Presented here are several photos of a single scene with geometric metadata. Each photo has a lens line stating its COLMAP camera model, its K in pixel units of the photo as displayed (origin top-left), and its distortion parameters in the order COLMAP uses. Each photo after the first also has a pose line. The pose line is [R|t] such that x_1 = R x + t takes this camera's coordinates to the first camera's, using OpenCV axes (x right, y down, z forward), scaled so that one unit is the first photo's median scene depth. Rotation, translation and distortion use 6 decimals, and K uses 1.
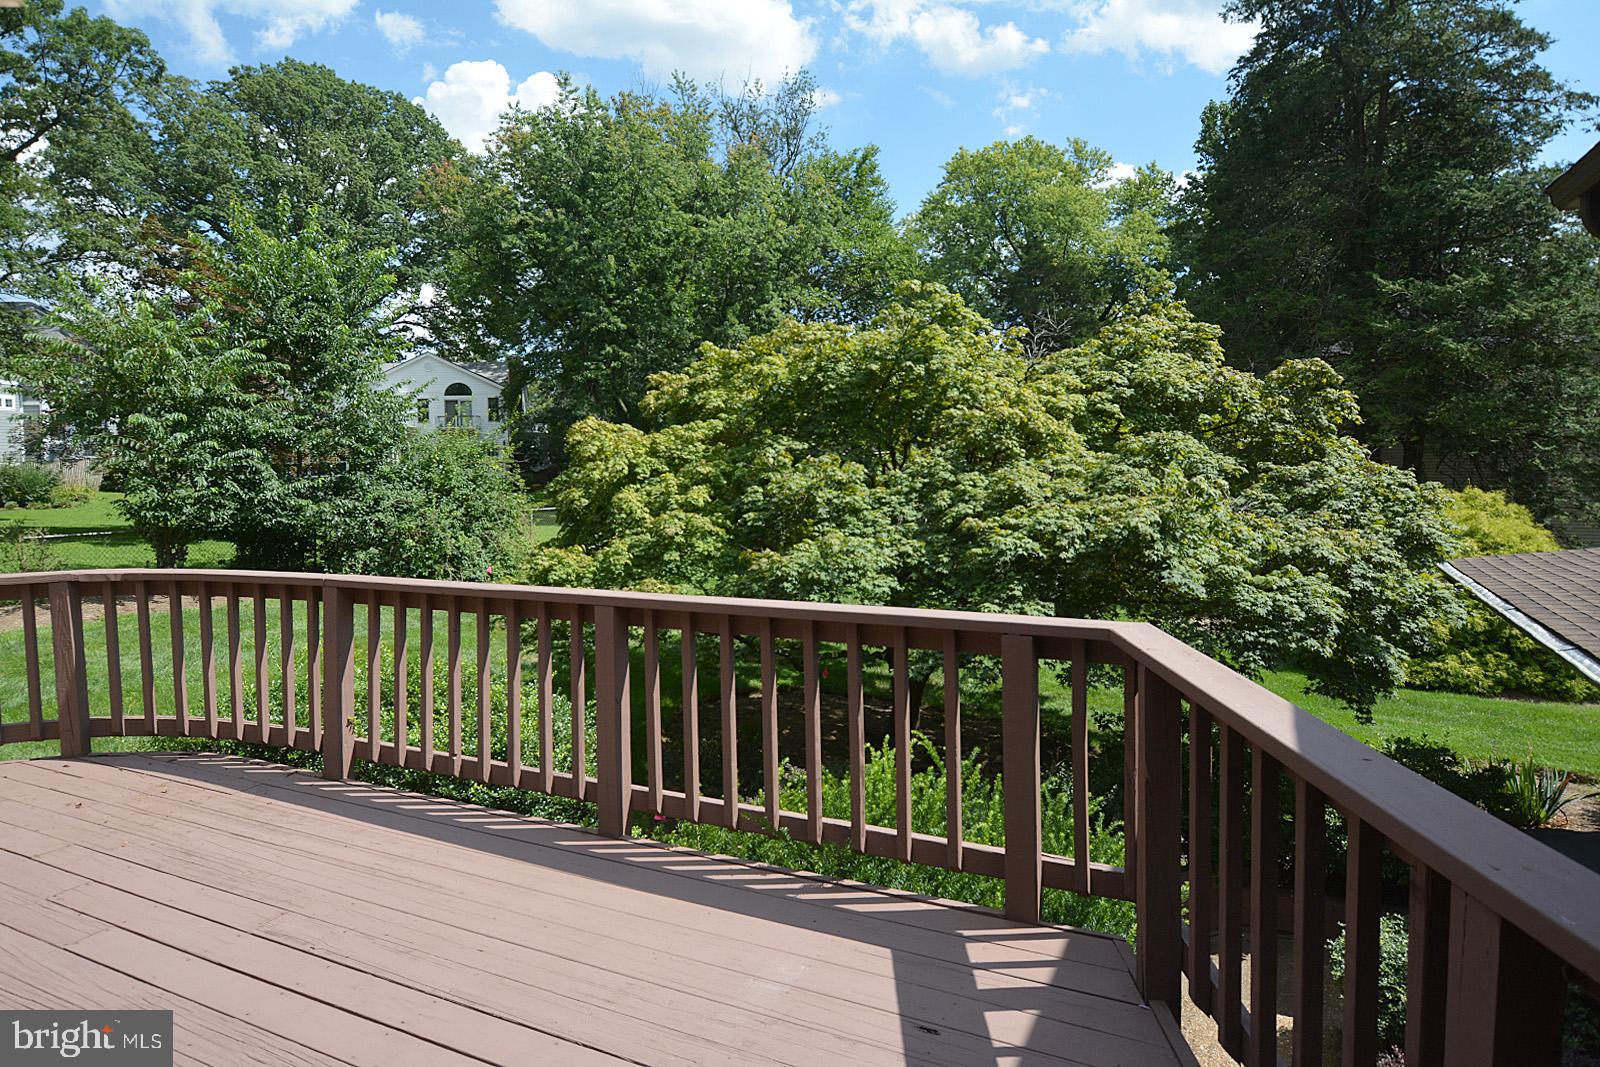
lens RADIAL K [[913.4, 0, 814.0], [0, 913.4, 475.3], [0, 0, 1]] dist [-0.018811, 0.005709]
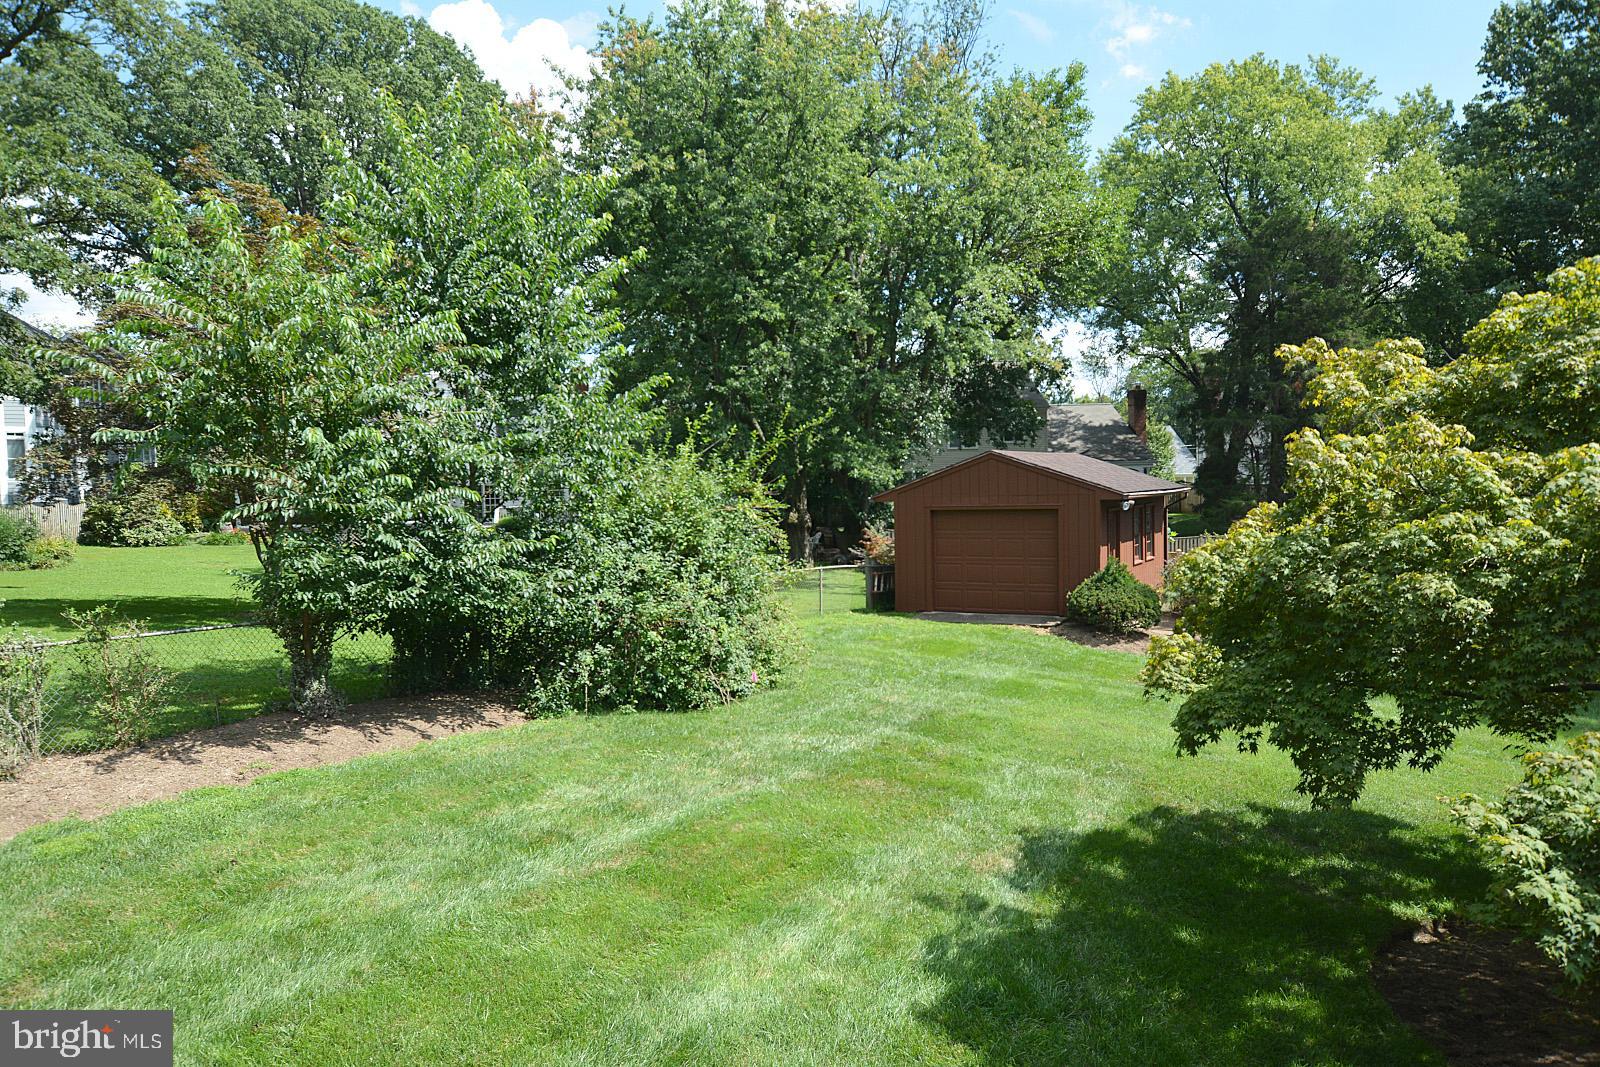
lens RADIAL K [[1127.6, 0, 756.9], [0, 1127.6, 539.2], [0, 0, 1]] dist [-0.007442, 0.018844]
pose [[0.996633, 0.002247, -0.081965, -0.113856], [-0.000784, 0.999840, 0.017882, -0.003132], [0.081992, -0.017758, 0.996475, 0.086615]]
